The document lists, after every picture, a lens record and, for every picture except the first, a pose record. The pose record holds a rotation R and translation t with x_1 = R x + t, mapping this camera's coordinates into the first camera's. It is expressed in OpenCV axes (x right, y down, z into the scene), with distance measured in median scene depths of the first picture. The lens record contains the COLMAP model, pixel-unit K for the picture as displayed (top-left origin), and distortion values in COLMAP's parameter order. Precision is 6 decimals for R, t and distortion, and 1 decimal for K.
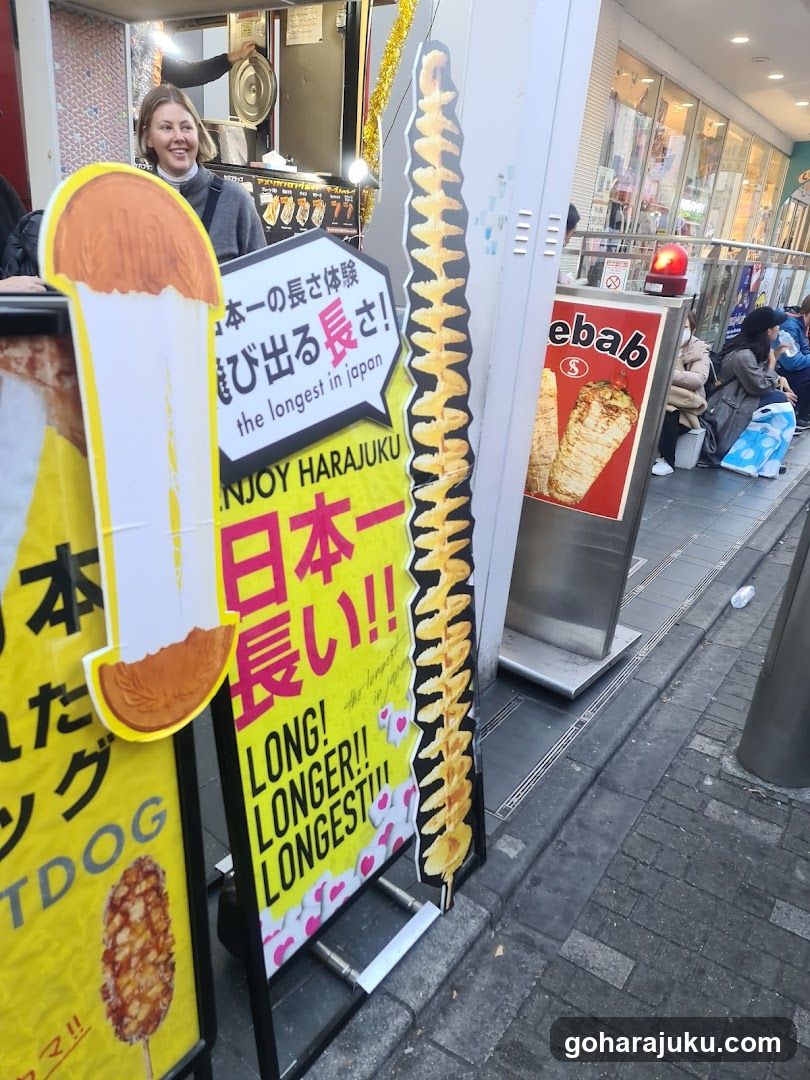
lens RADIAL K [[737.6, 0, 405.0], [0, 737.6, 540.0], [0, 0, 1]] dist [0.074880, -0.069163]
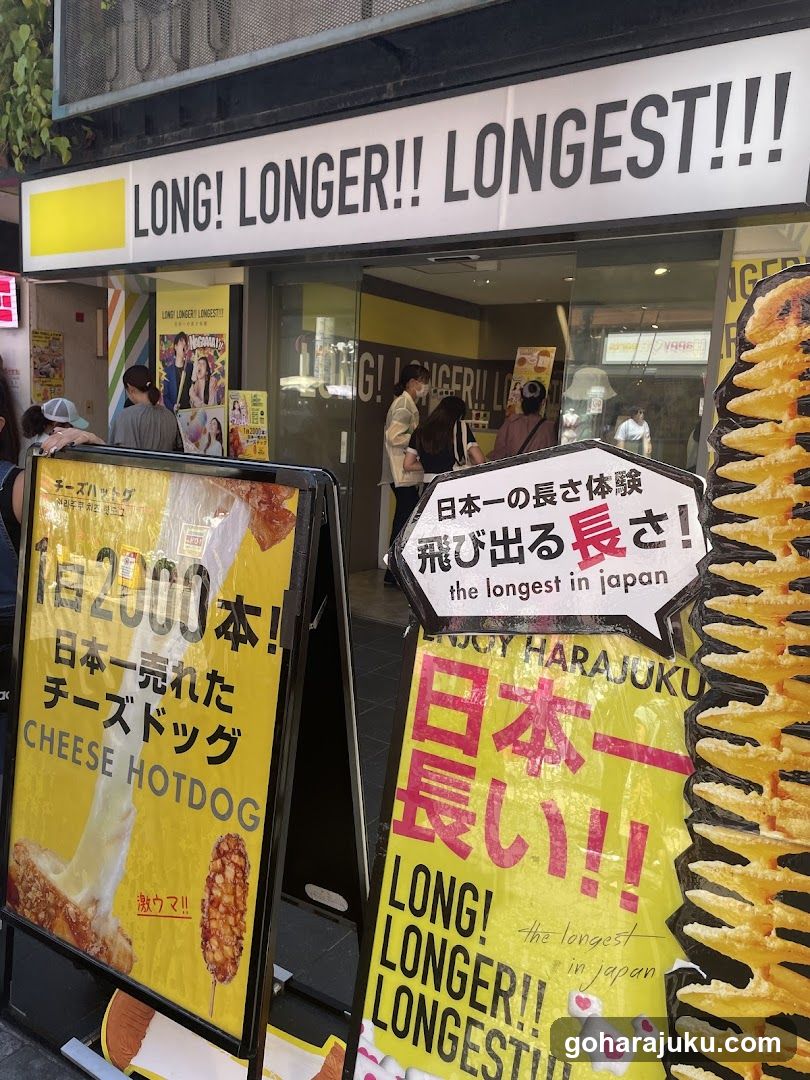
lens RADIAL K [[737.6, 0, 405.0], [0, 737.6, 540.0], [0, 0, 1]] dist [0.074880, -0.069163]
pose [[0.146026, 0.039306, -0.988500, 0.894716], [-0.413454, 0.910185, -0.024886, -0.158493], [0.898739, 0.412333, 0.149162, 0.675646]]
